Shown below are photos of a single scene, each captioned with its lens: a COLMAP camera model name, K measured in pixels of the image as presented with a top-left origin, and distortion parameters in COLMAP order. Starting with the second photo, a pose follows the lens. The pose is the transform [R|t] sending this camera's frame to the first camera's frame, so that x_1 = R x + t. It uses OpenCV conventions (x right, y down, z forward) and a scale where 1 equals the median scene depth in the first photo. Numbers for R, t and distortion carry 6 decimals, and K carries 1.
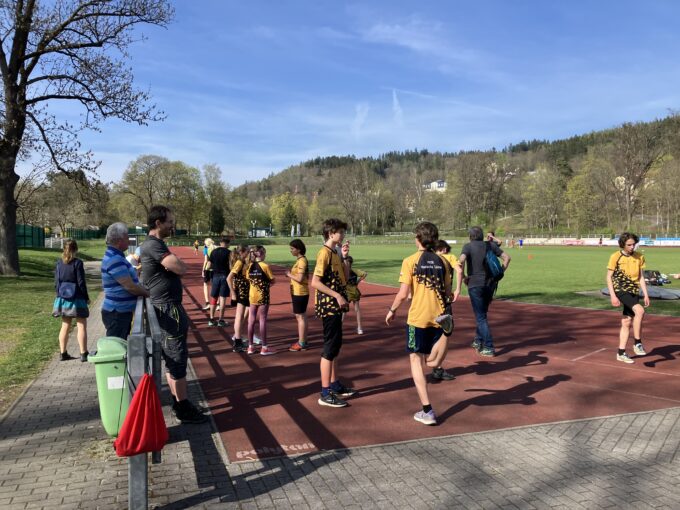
lens RADIAL K [[557.4, 0, 344.0], [0, 557.4, 252.6], [0, 0, 1]] dist [0.035921, -0.059182]
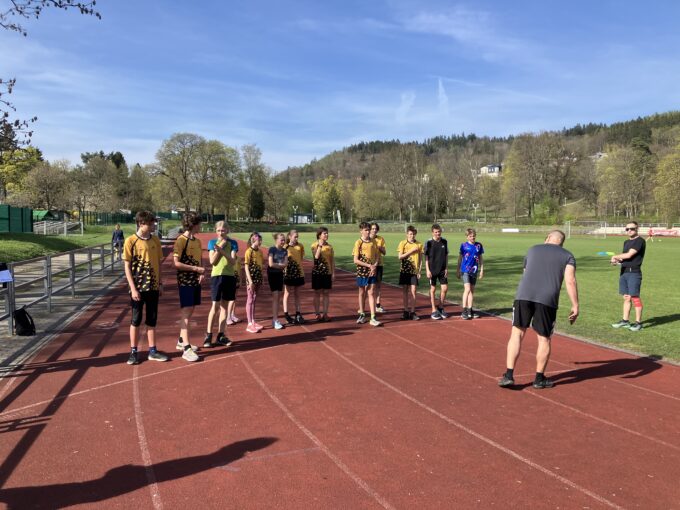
lens RADIAL K [[557.4, 0, 339.4], [0, 557.4, 257.3], [0, 0, 1]] dist [0.035921, -0.059182]
pose [[0.996568, 0.013465, -0.081676, -0.007301], [-0.010903, 0.999437, 0.031734, -0.000865], [0.082057, -0.030734, 0.996154, 0.051432]]
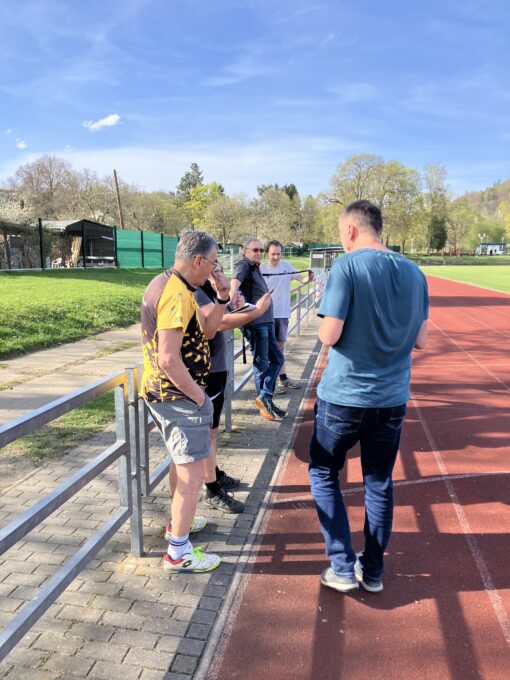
lens RADIAL K [[557.4, 0, 259.6], [0, 557.4, 341.0], [0, 0, 1]] dist [0.035921, -0.059182]
pose [[0.871998, 0.074345, -0.483832, -0.031538], [-0.014007, 0.991784, 0.127152, -0.001891], [0.489310, -0.104100, 0.865875, 0.099920]]
